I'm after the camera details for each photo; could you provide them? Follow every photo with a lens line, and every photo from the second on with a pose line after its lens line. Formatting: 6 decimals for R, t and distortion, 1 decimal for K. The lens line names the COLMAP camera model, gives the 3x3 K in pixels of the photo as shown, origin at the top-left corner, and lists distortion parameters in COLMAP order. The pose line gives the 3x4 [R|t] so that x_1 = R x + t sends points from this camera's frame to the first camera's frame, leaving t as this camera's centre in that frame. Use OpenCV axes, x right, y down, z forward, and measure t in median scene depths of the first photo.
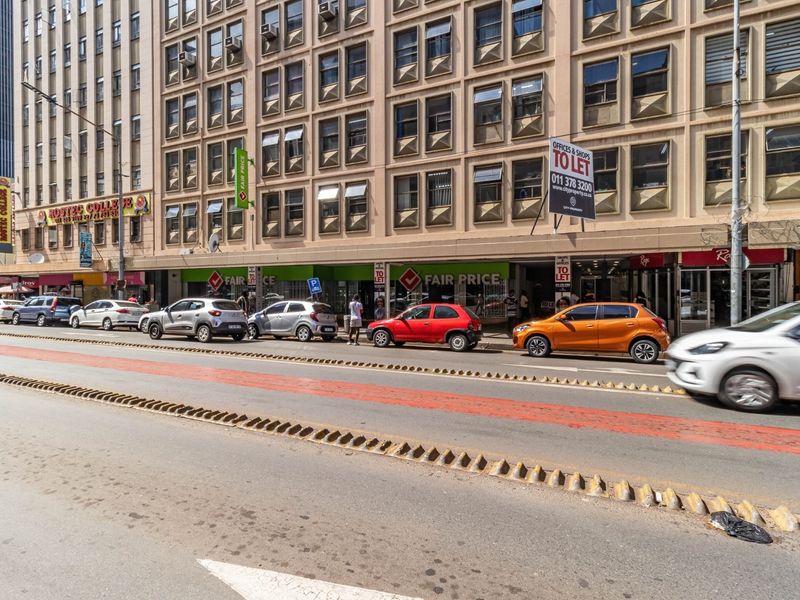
lens RADIAL K [[414.4, 0, 381.5], [0, 414.4, 284.5], [0, 0, 1]] dist [0.003100, -0.000823]
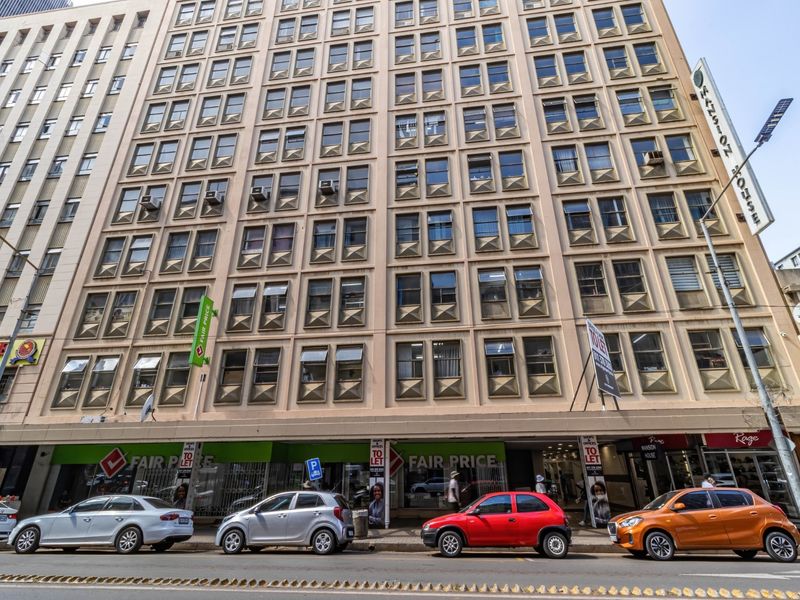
lens RADIAL K [[414.4, 0, 381.5], [0, 414.4, 284.5], [0, 0, 1]] dist [0.003100, -0.000823]
pose [[0.950283, 0.126554, 0.284510, -0.276050], [0.000026, 0.913655, -0.406491, 0.002956], [-0.311387, 0.386289, 0.868227, 0.132343]]
